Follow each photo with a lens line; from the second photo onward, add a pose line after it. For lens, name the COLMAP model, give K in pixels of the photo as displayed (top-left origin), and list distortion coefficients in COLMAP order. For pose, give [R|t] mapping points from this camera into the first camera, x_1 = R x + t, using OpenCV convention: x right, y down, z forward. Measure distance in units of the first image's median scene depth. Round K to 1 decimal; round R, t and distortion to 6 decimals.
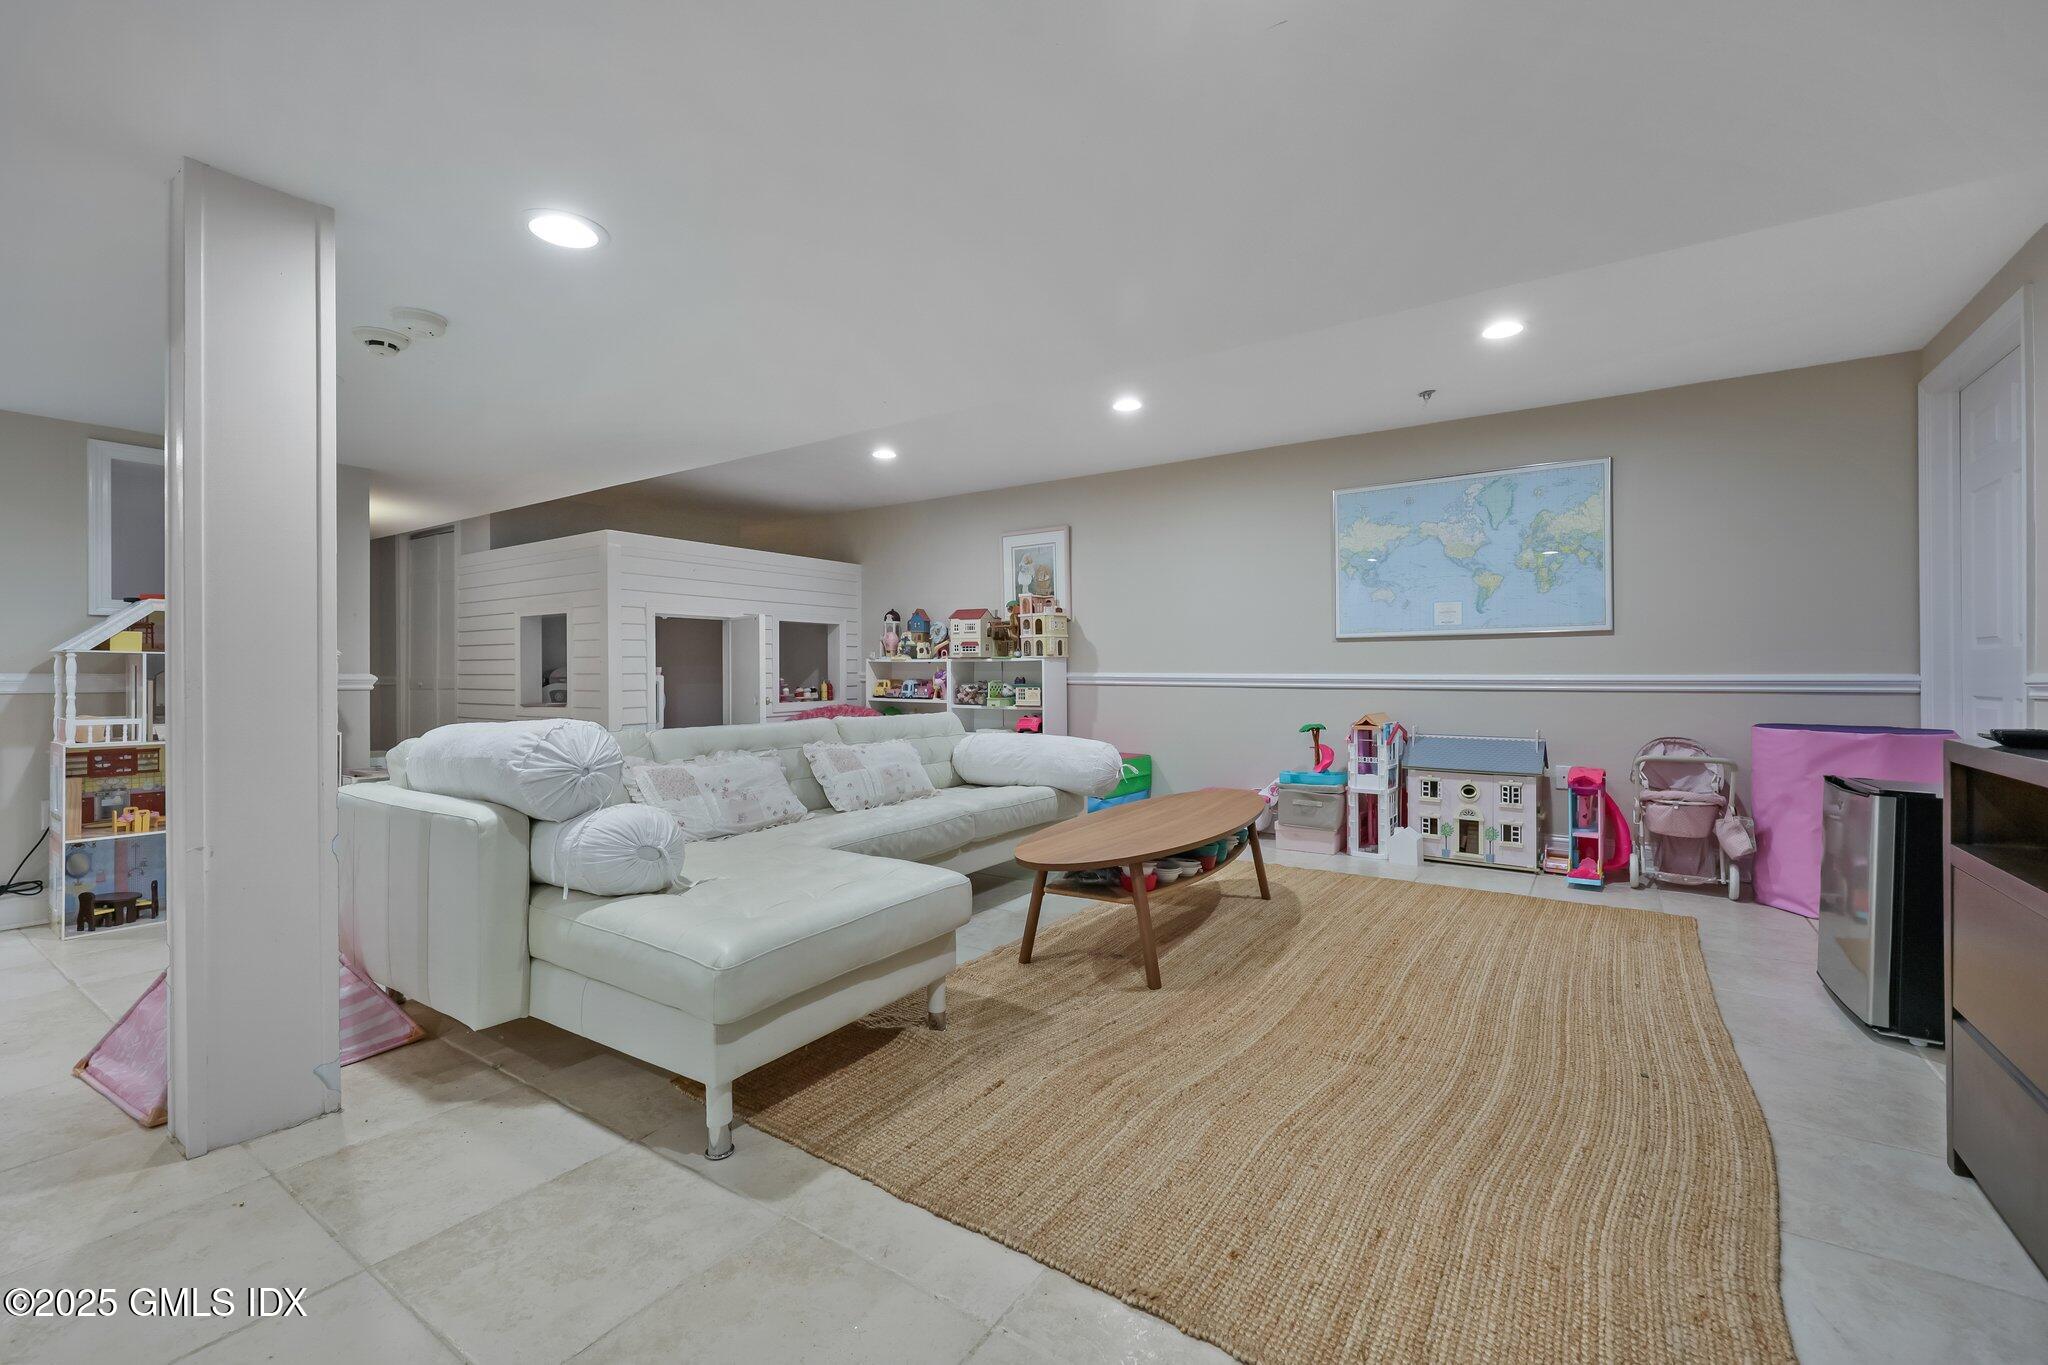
lens RADIAL K [[865.7, 0, 1031.4], [0, 865.7, 674.3], [0, 0, 1]] dist [0.000317, 0.000024]
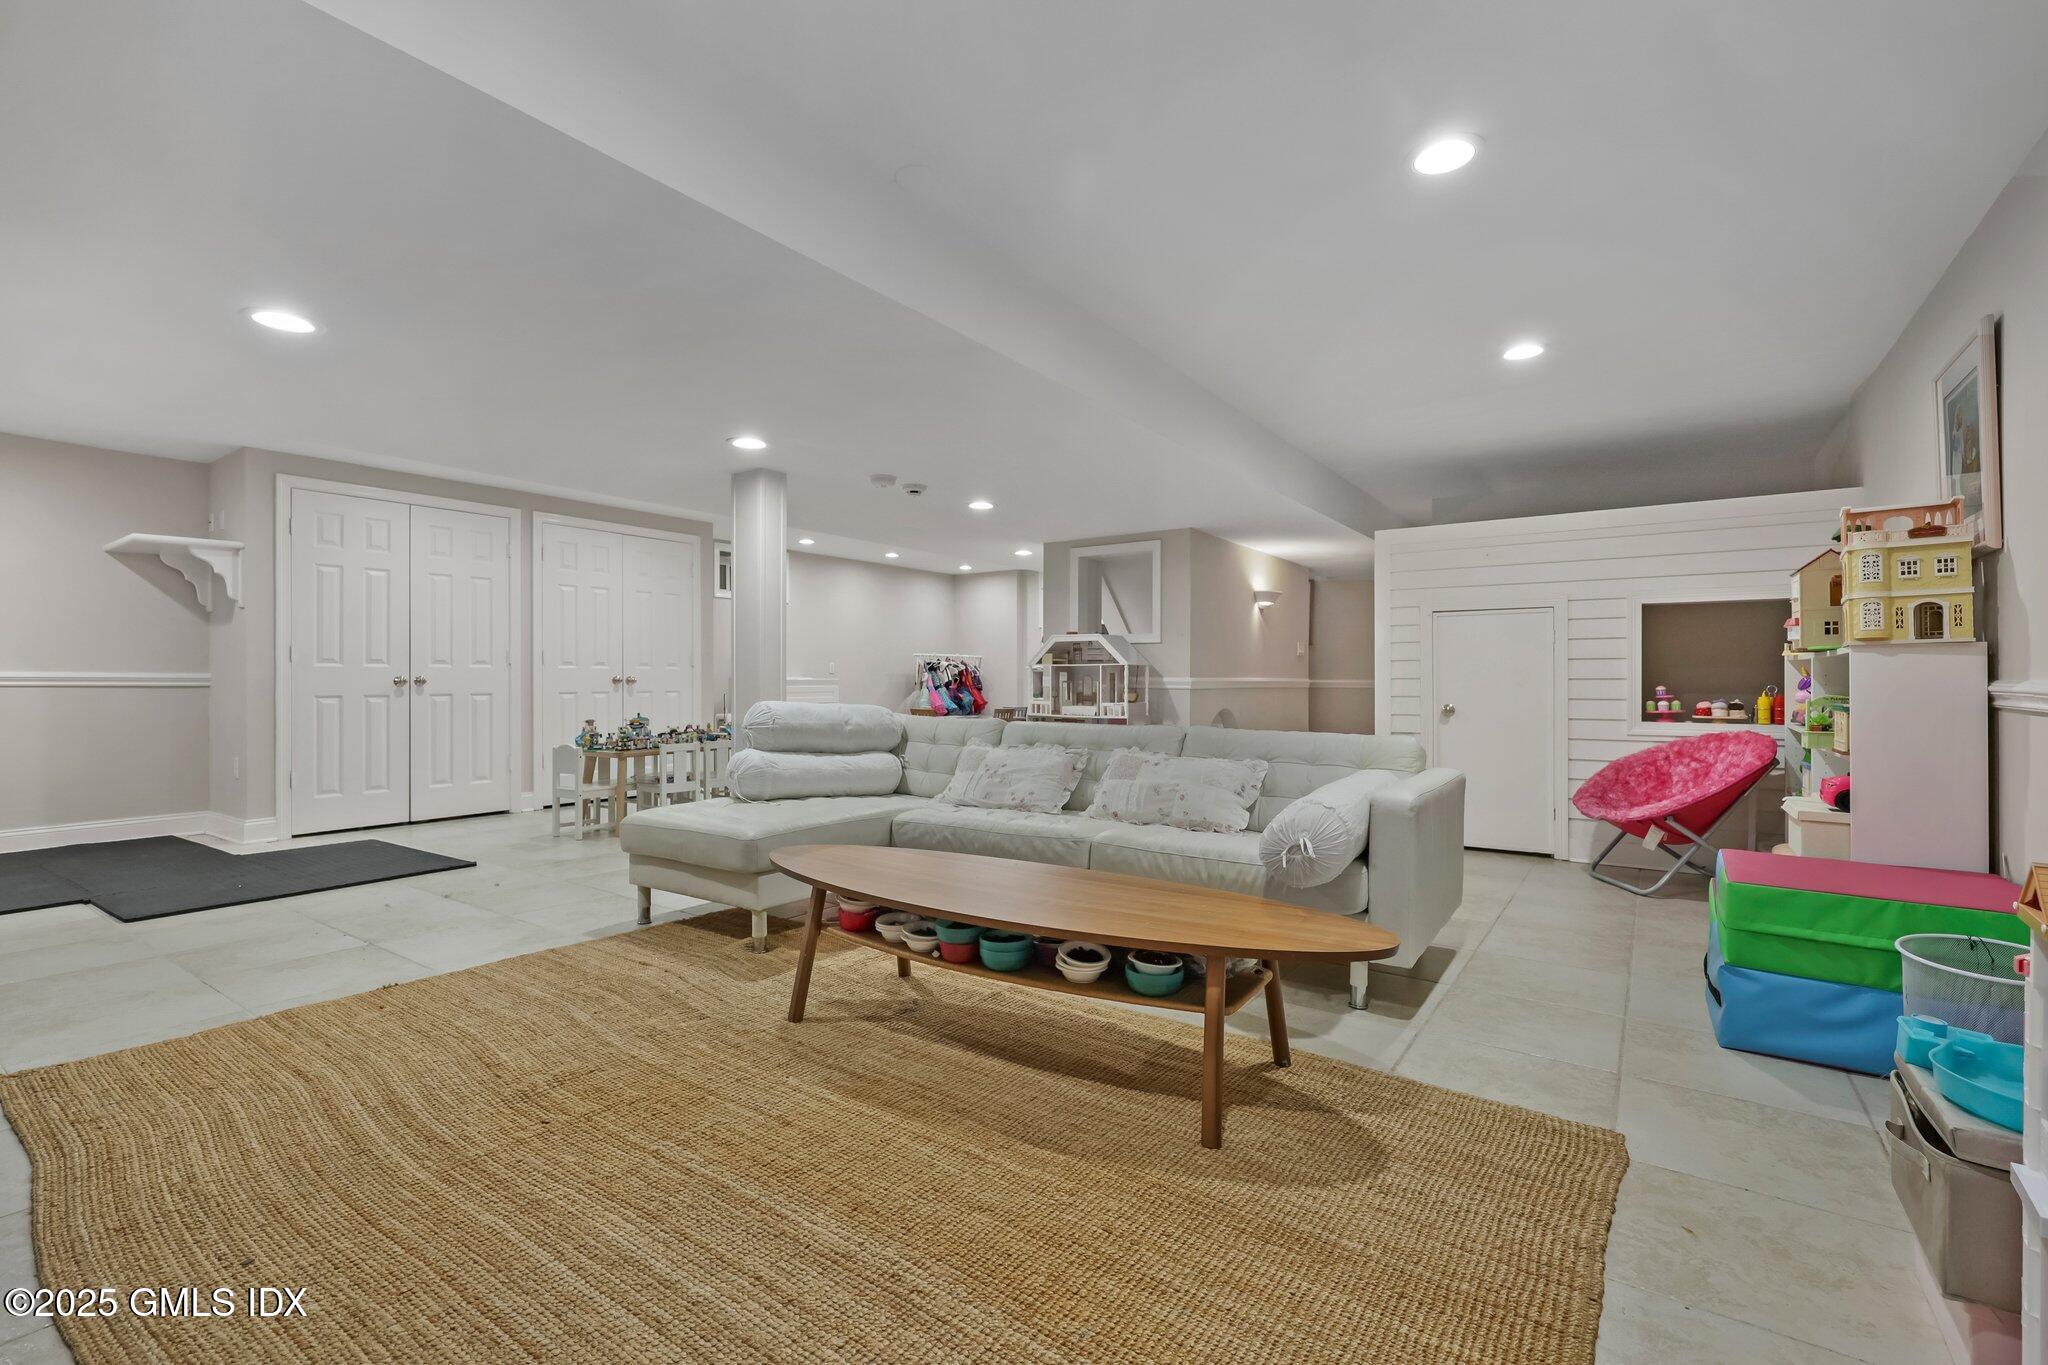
lens RADIAL K [[908.1, 0, 1031.5], [0, 908.1, 676.7], [0, 0, 1]] dist [0.004646, -0.001073]
pose [[-0.033019, 0.001510, -0.999454, 0.863955], [-0.005004, 0.999986, 0.001676, -0.003590], [0.999442, 0.005057, -0.033011, 1.009350]]
